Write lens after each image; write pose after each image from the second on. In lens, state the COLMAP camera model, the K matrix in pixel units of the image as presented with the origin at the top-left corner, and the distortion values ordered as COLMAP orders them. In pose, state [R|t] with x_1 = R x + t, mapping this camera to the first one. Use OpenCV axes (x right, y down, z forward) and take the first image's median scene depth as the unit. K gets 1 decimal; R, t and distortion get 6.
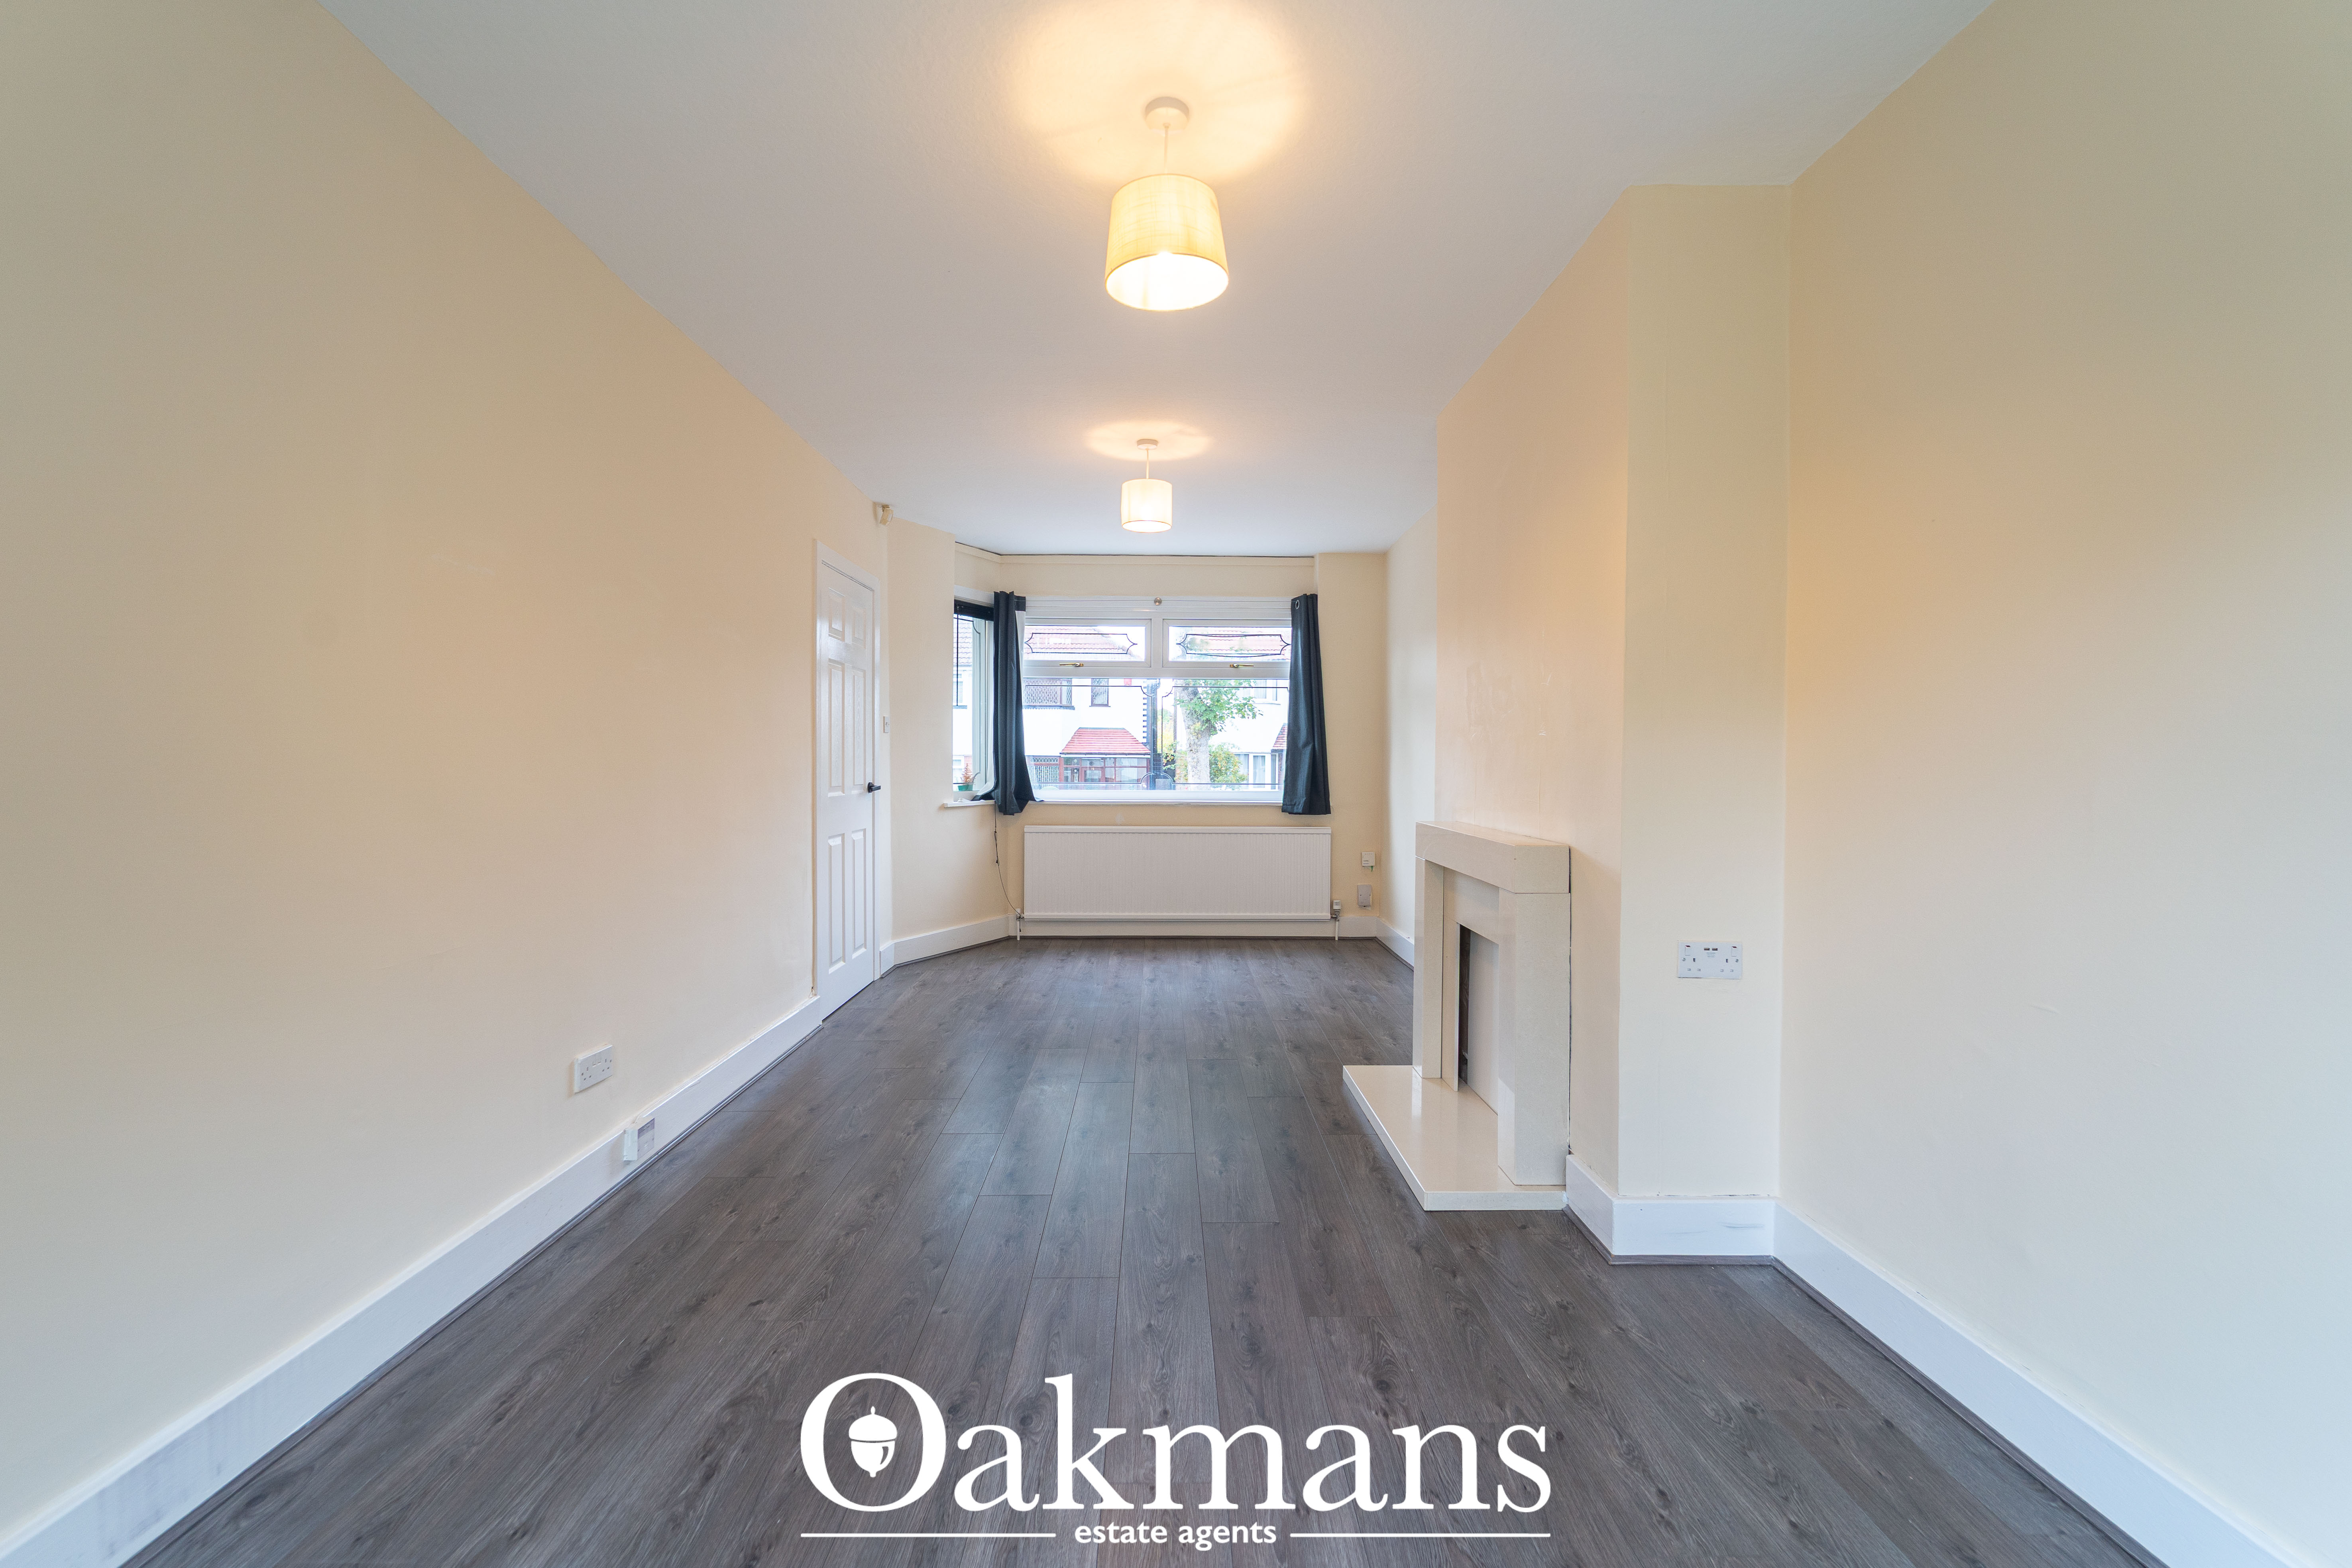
lens RADIAL K [[948.9, 0, 1182.8], [0, 948.9, 762.0], [0, 0, 1]] dist [0.008402, -0.004516]
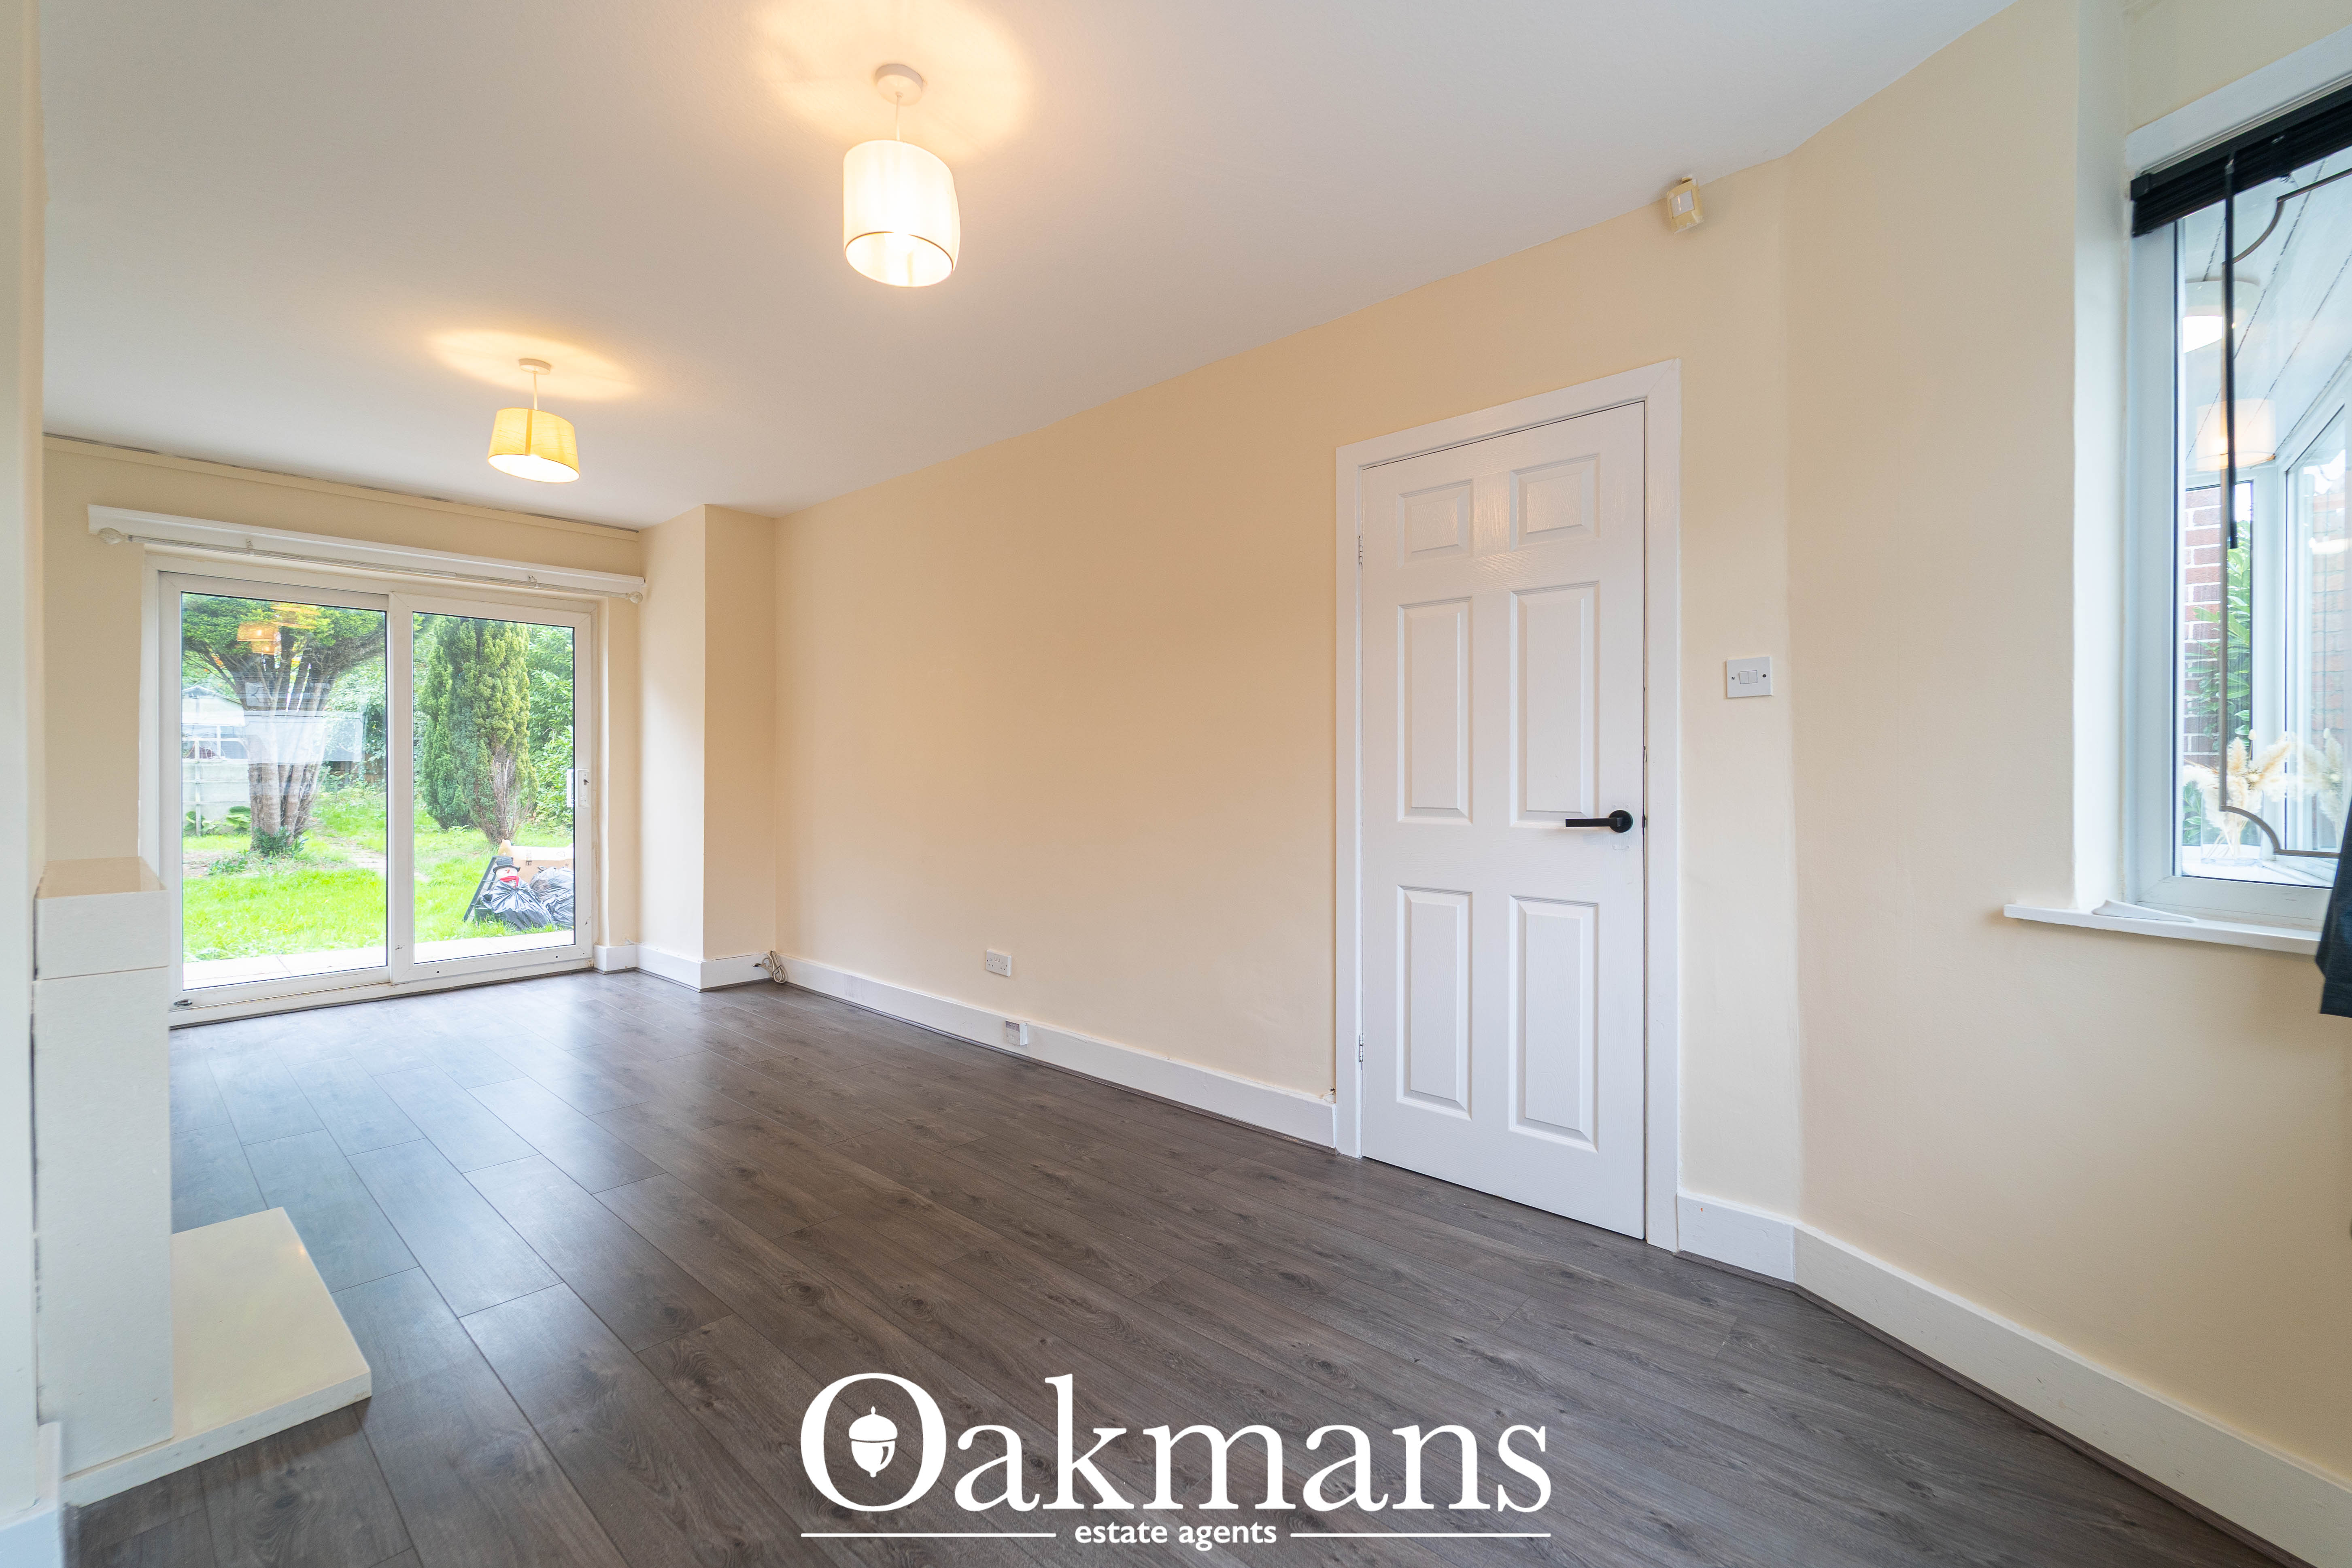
lens RADIAL K [[972.7, 0, 1181.5], [0, 972.7, 777.3], [0, 0, 1]] dist [0.001030, -0.005355]
pose [[-0.674707, -0.001284, -0.738085, 0.290943], [-0.008075, 0.999951, 0.005642, 0.004407], [0.738041, 0.009767, -0.674685, 1.877691]]
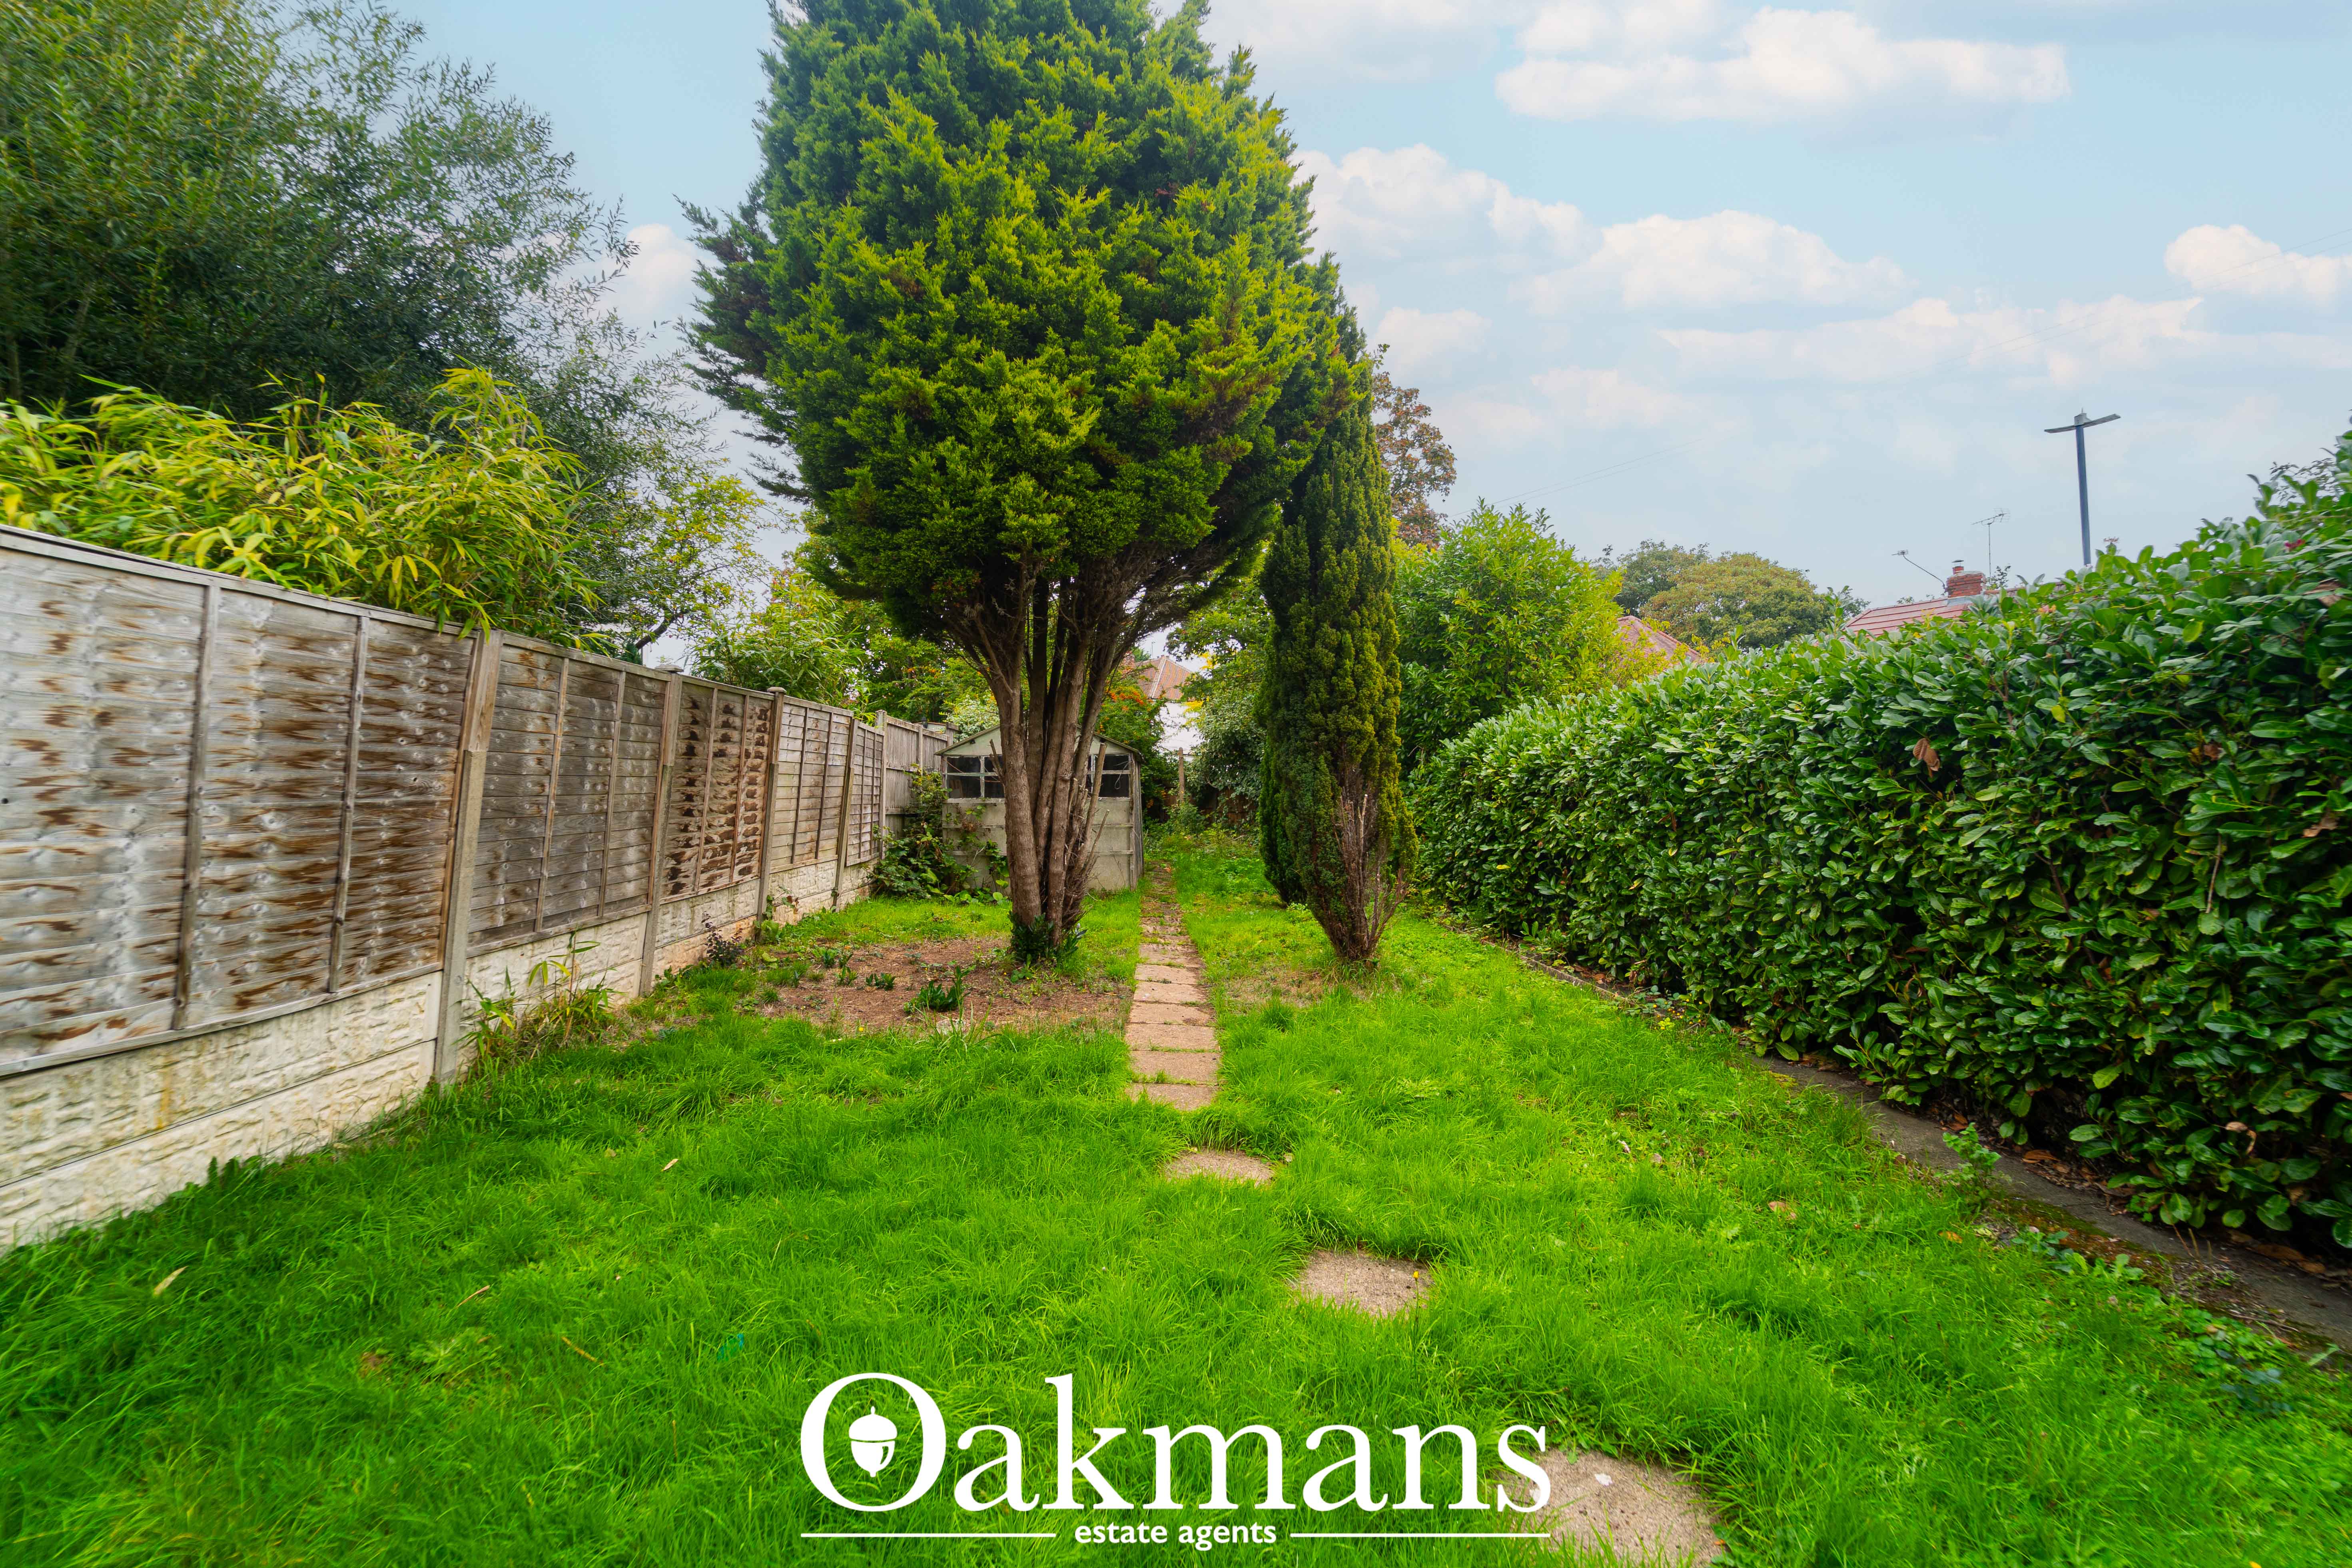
lens RADIAL K [[972.7, 0, 1181.5], [0, 972.7, 777.3], [0, 0, 1]] dist [0.001030, -0.005355]
pose [[-0.999332, 0.002475, -0.036450, -0.409396], [0.003357, 0.999703, -0.024147, -0.012580], [0.036379, -0.024254, -0.999044, -1.184404]]
